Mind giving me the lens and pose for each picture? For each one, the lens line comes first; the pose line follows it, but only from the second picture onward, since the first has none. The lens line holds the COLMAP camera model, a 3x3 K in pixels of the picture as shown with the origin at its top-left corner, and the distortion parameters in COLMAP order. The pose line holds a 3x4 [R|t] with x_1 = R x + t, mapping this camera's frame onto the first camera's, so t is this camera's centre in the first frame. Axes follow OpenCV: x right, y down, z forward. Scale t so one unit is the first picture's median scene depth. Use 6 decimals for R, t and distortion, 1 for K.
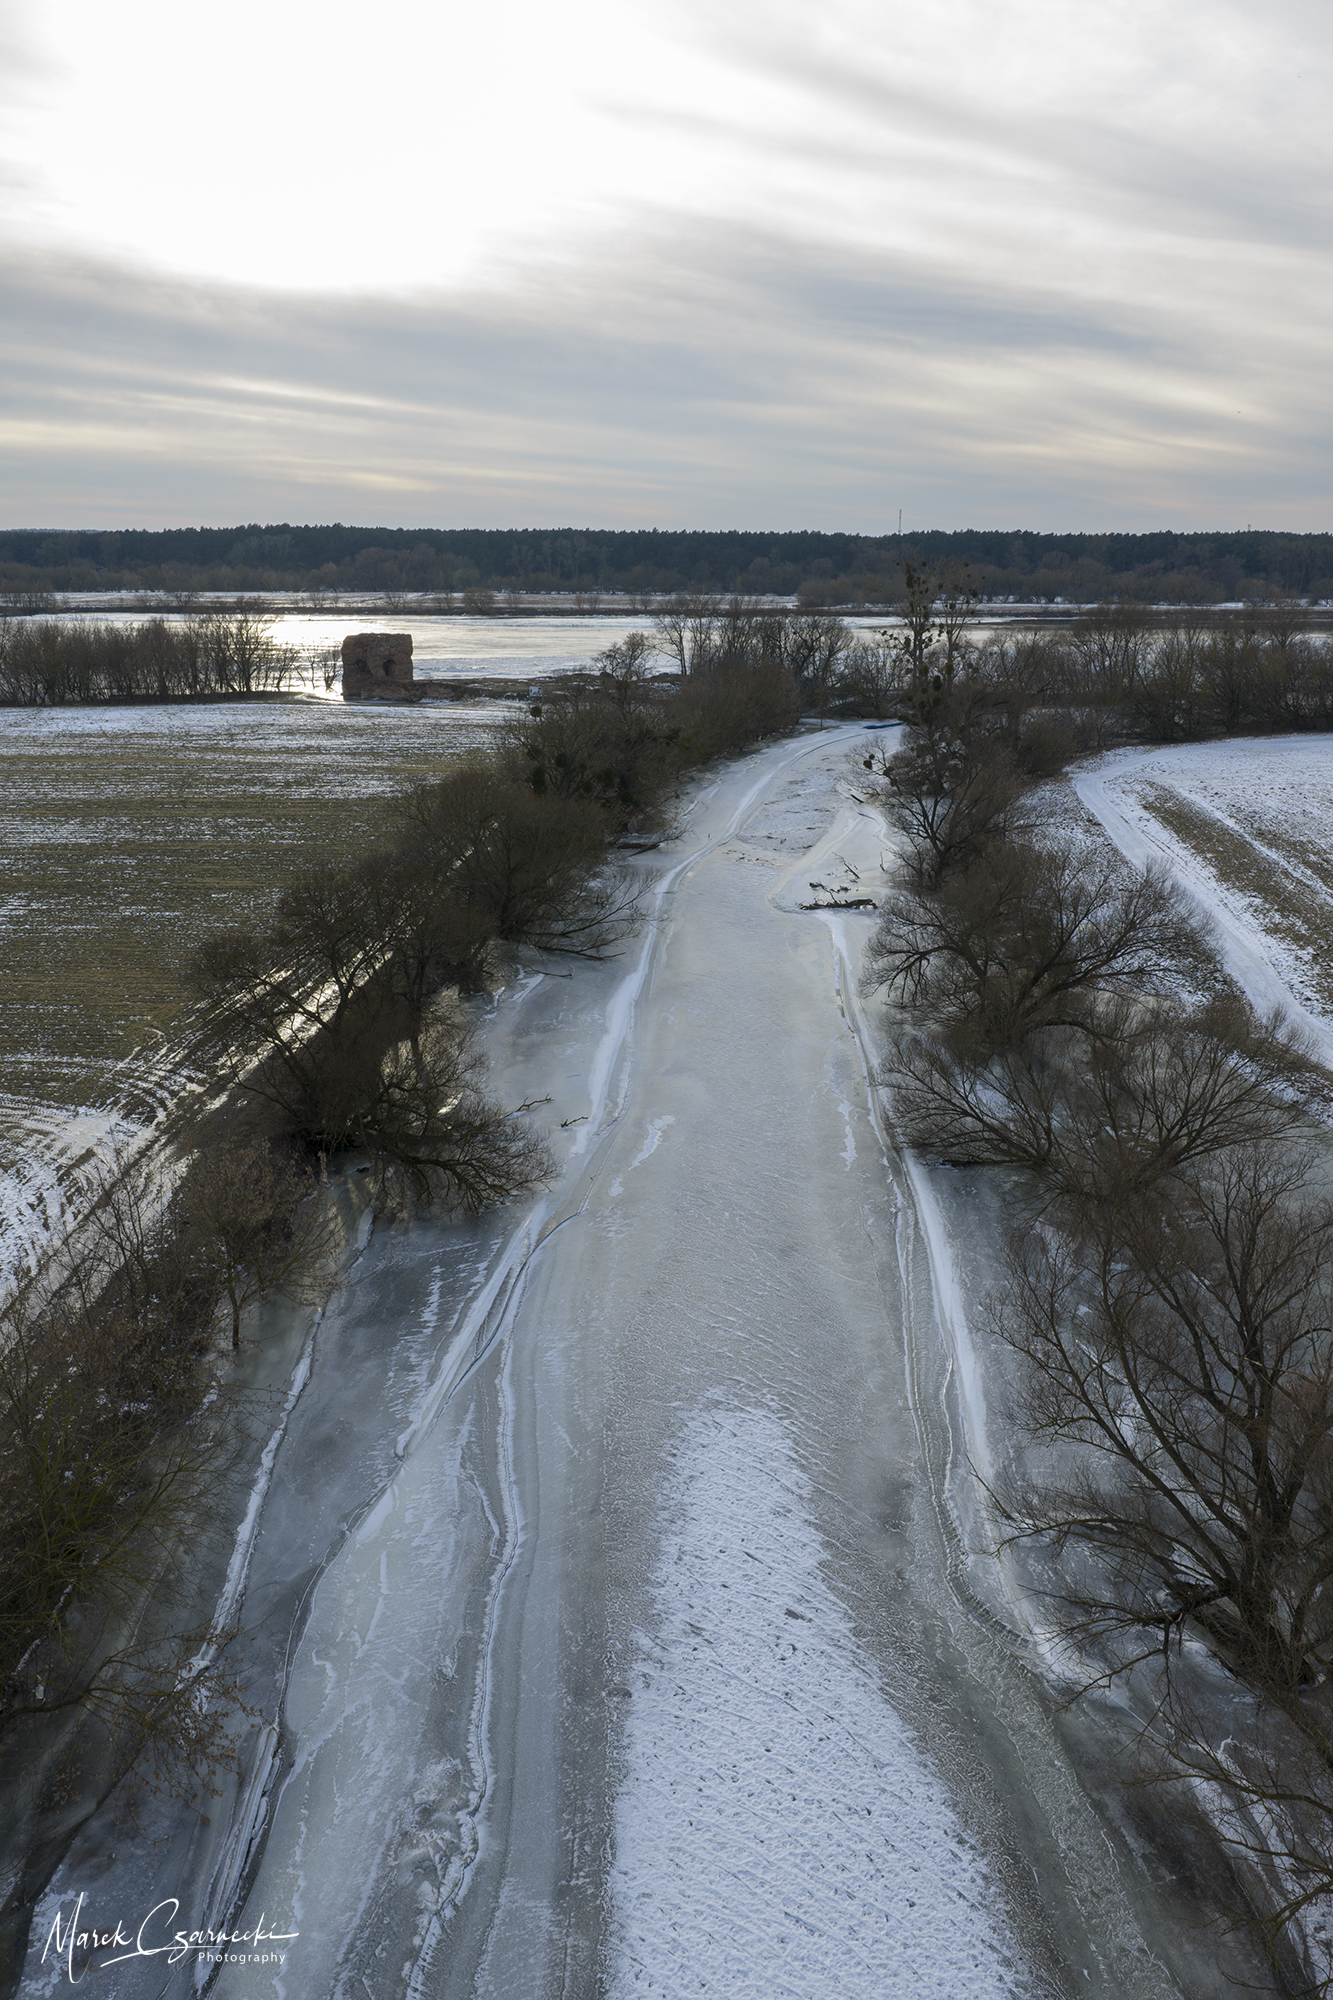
lens RADIAL K [[1733.8, 0, 672.1], [0, 1733.8, 1006.7], [0, 0, 1]] dist [0.045143, -0.084545]
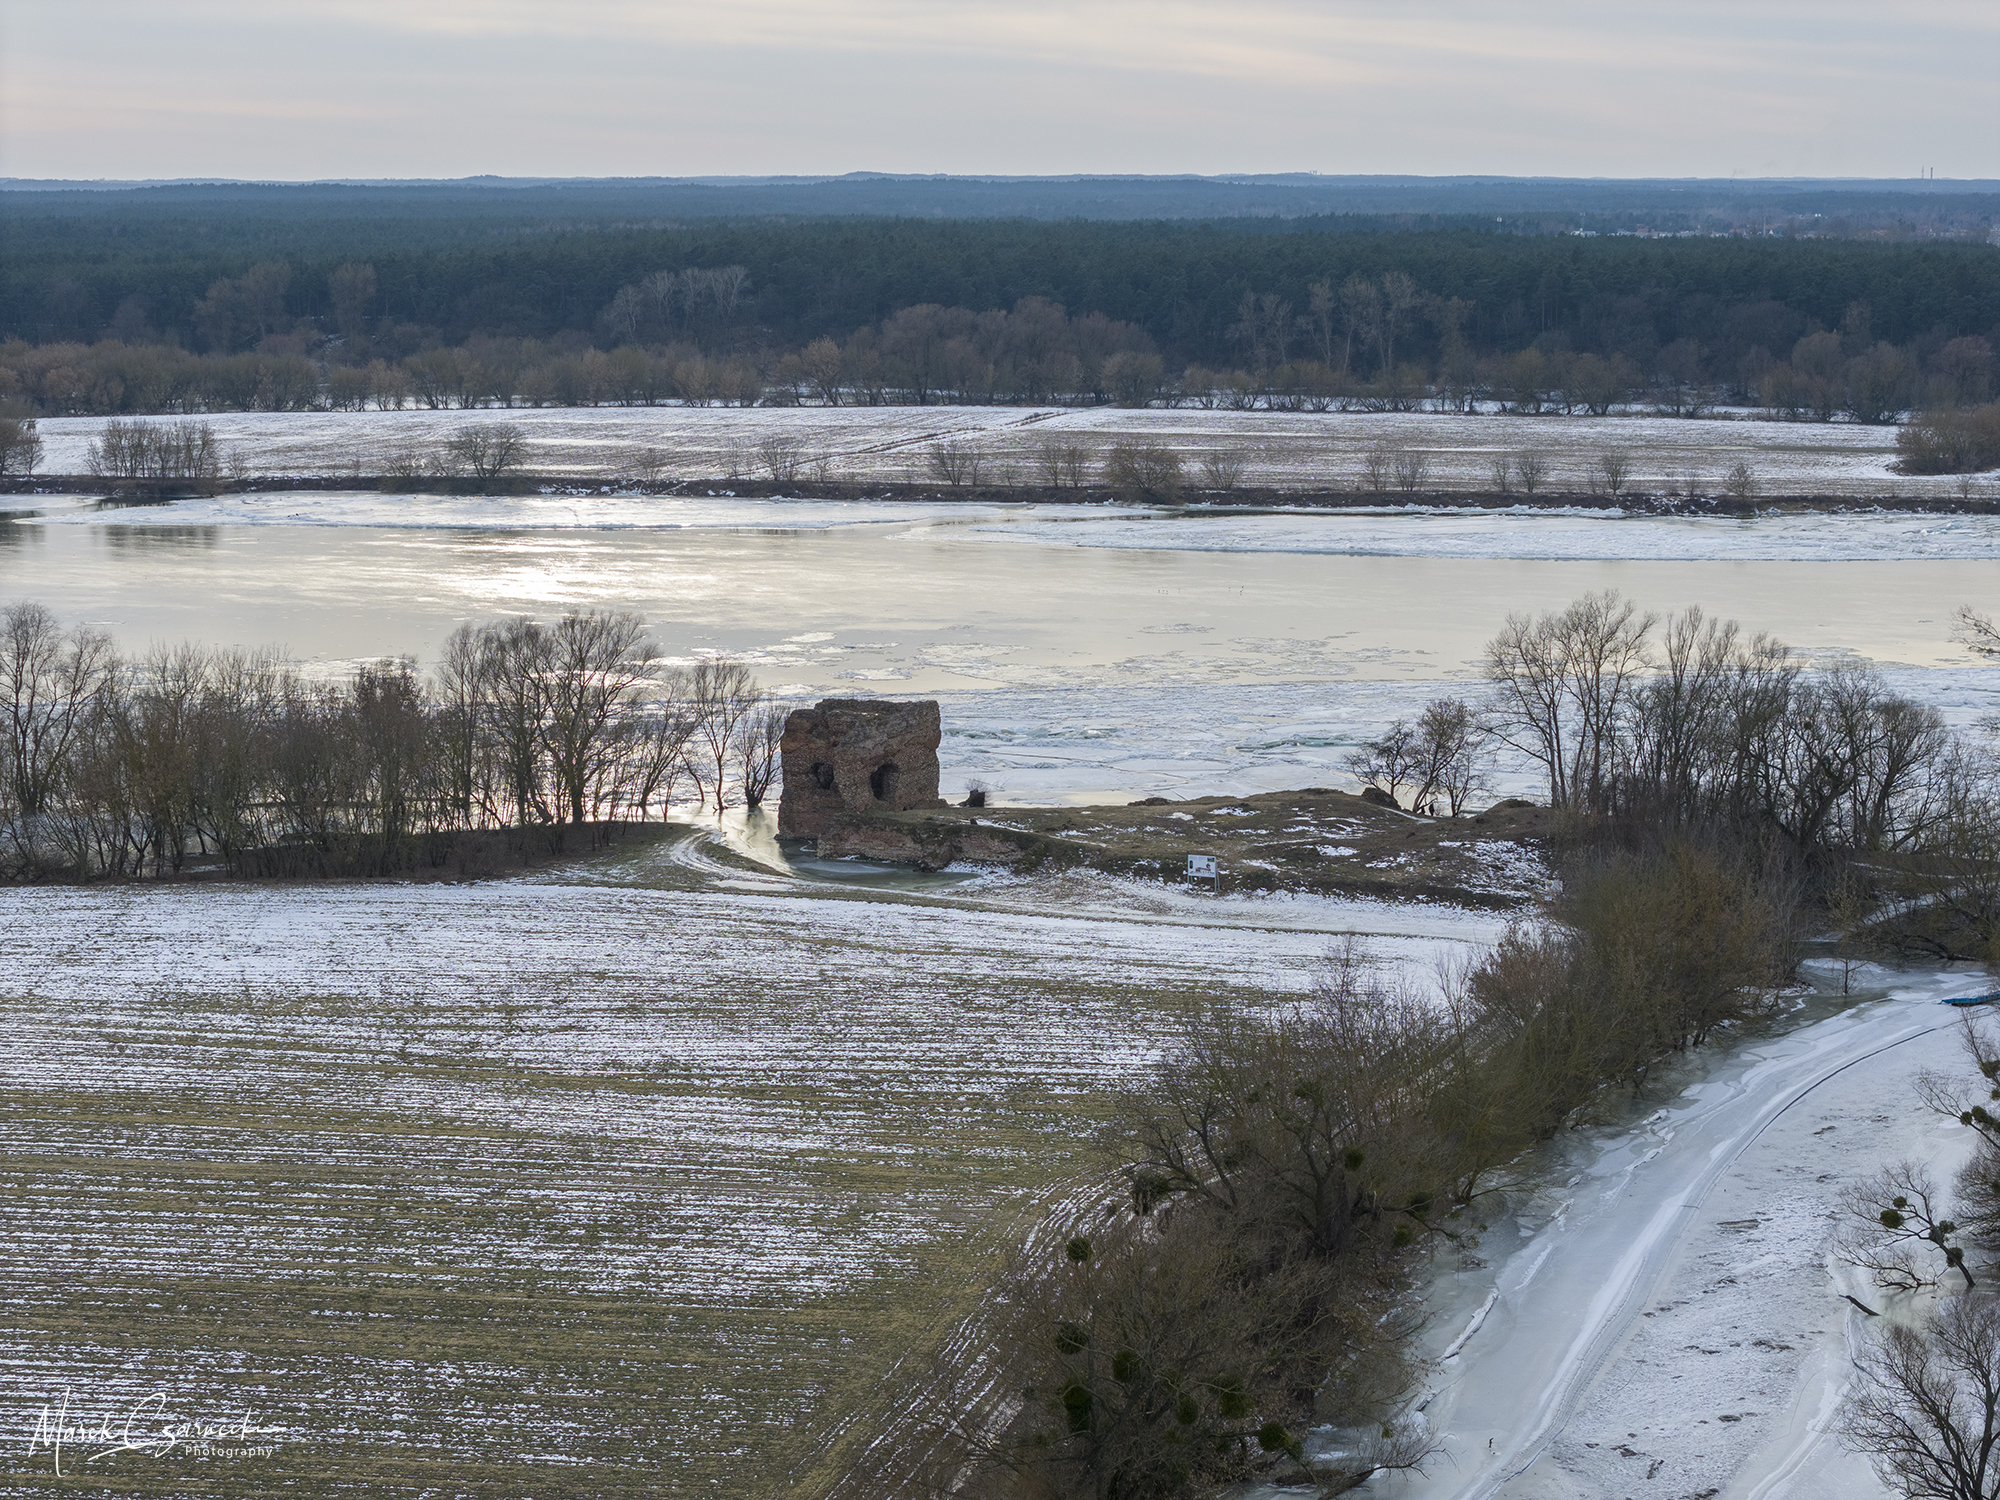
lens RADIAL K [[4198.4, 0, 931.2], [0, 4198.4, 707.2], [0, 0, 1]] dist [-0.133397, 0.000000]
pose [[0.985417, 0.015693, -0.169431, 0.038458], [-0.038289, 0.990651, -0.130935, -0.092306], [0.165793, 0.135513, 0.976806, -0.061693]]
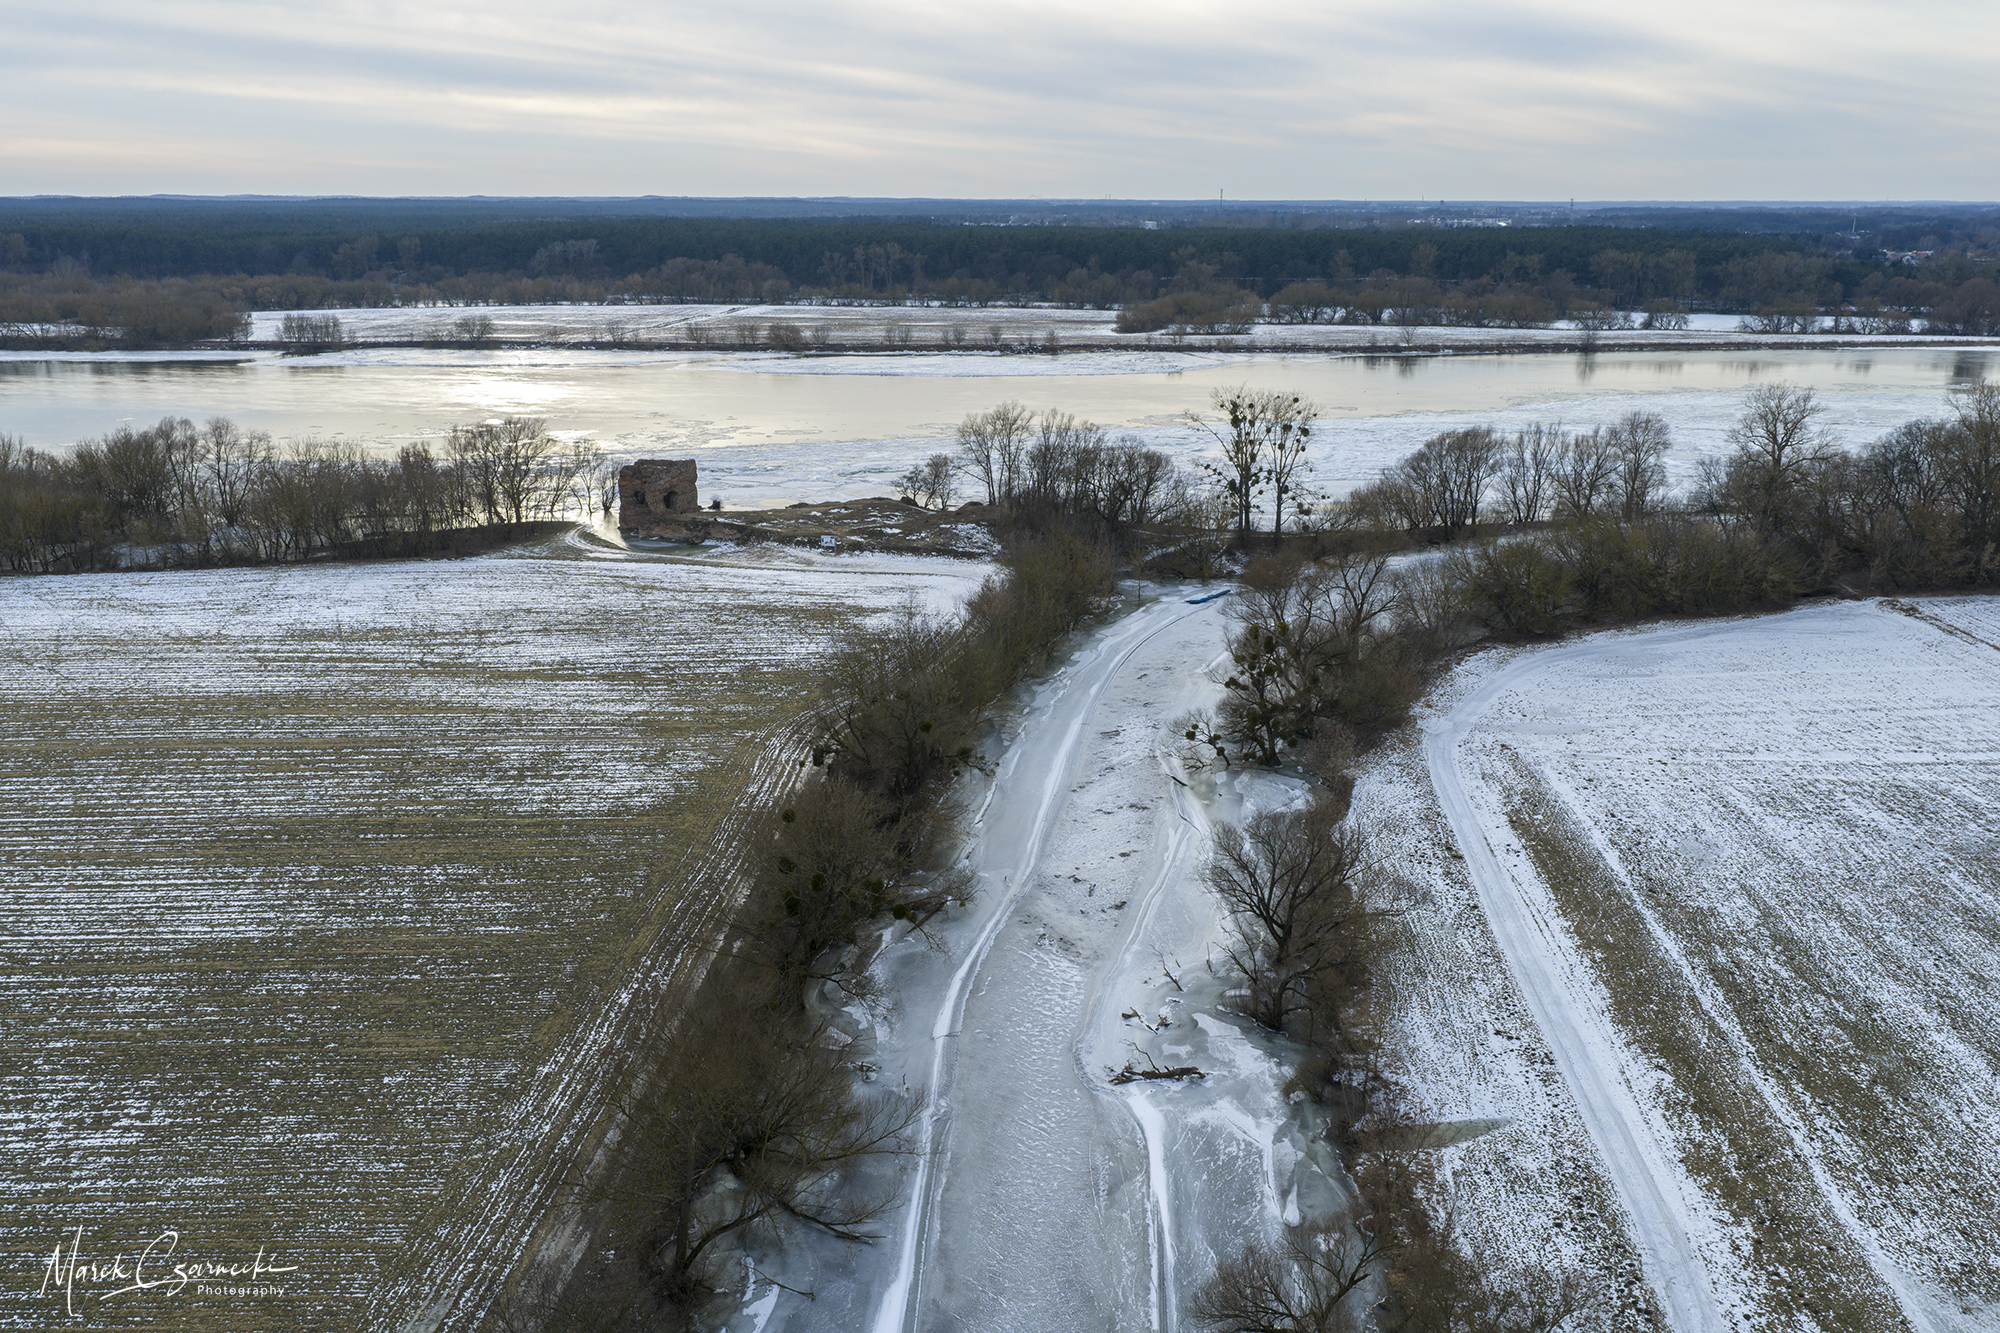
lens RADIAL K [[1733.8, 0, 1018.4], [0, 1733.8, 671.2], [0, 0, 1]] dist [0.045143, -0.084545]
pose [[0.999901, -0.005185, 0.013076, 0.011241], [0.005122, 0.999975, 0.004814, -0.134892], [-0.013100, -0.004747, 0.999903, 0.097067]]
